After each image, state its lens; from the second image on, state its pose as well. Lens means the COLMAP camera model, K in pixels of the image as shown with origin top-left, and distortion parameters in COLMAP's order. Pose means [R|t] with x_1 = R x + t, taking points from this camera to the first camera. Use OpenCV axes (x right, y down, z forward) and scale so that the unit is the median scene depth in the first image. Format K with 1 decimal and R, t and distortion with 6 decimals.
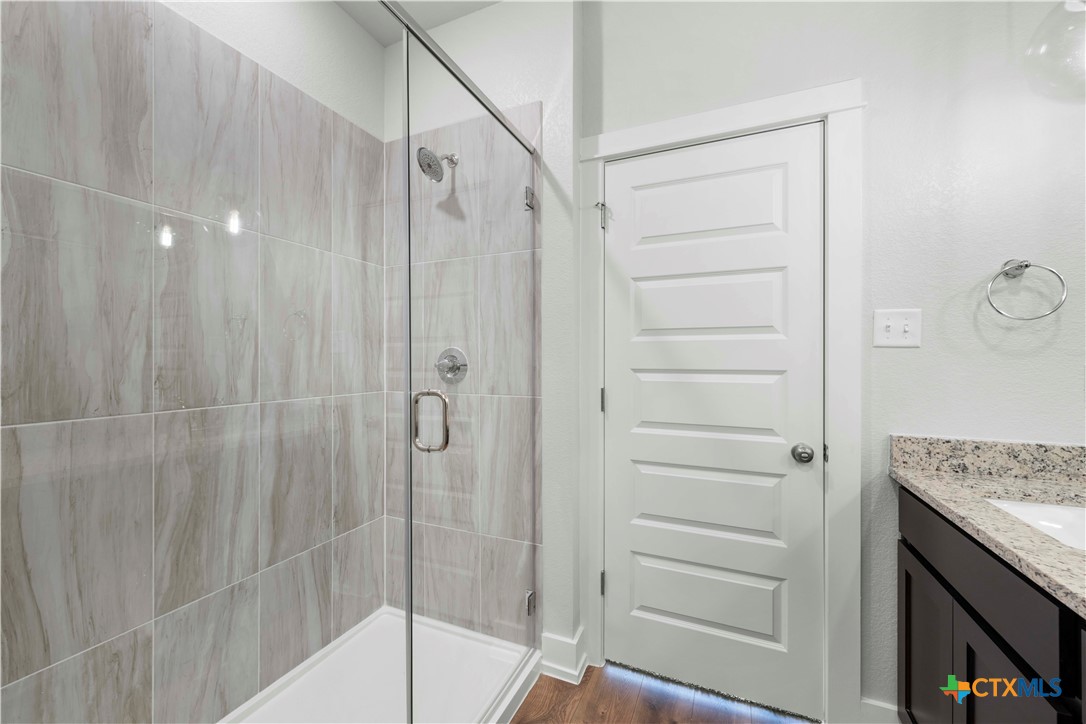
lens RADIAL K [[428.9, 0, 544.5], [0, 428.9, 359.3], [0, 0, 1]] dist [0.001664, -0.001490]
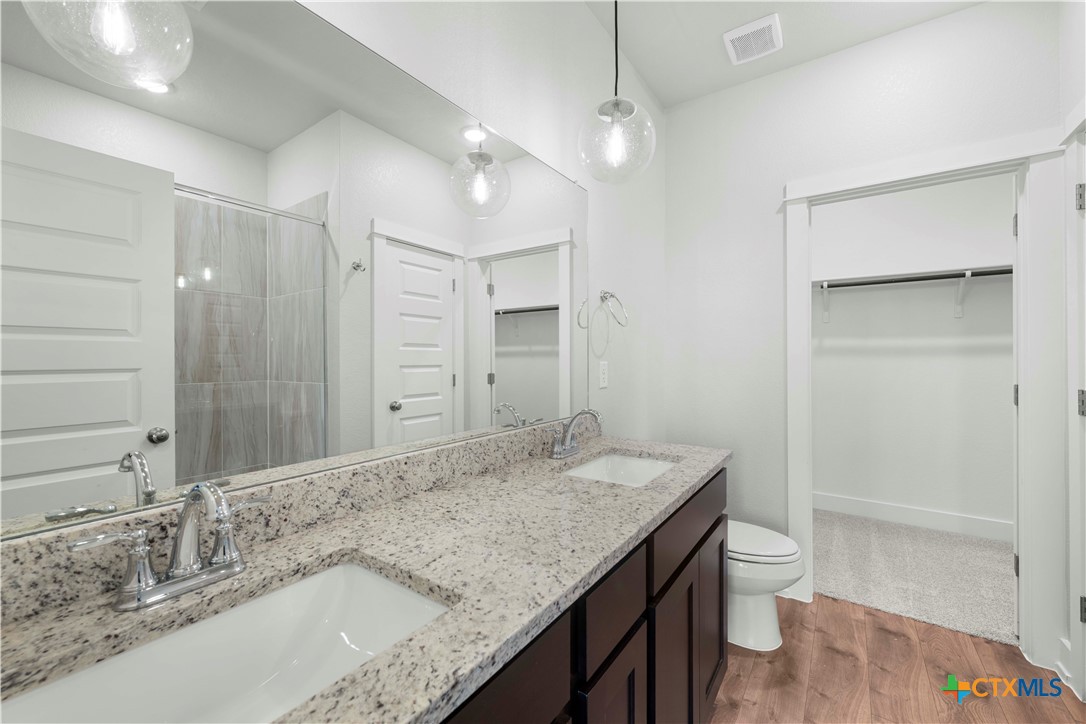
lens RADIAL K [[428.9, 0, 542.9], [0, 428.9, 360.7], [0, 0, 1]] dist [0.001664, -0.001490]
pose [[-0.979572, 0.000613, 0.201092, 0.939597], [0.001720, 0.999984, 0.005332, -0.007283], [-0.201085, 0.005569, -0.979558, 1.766266]]
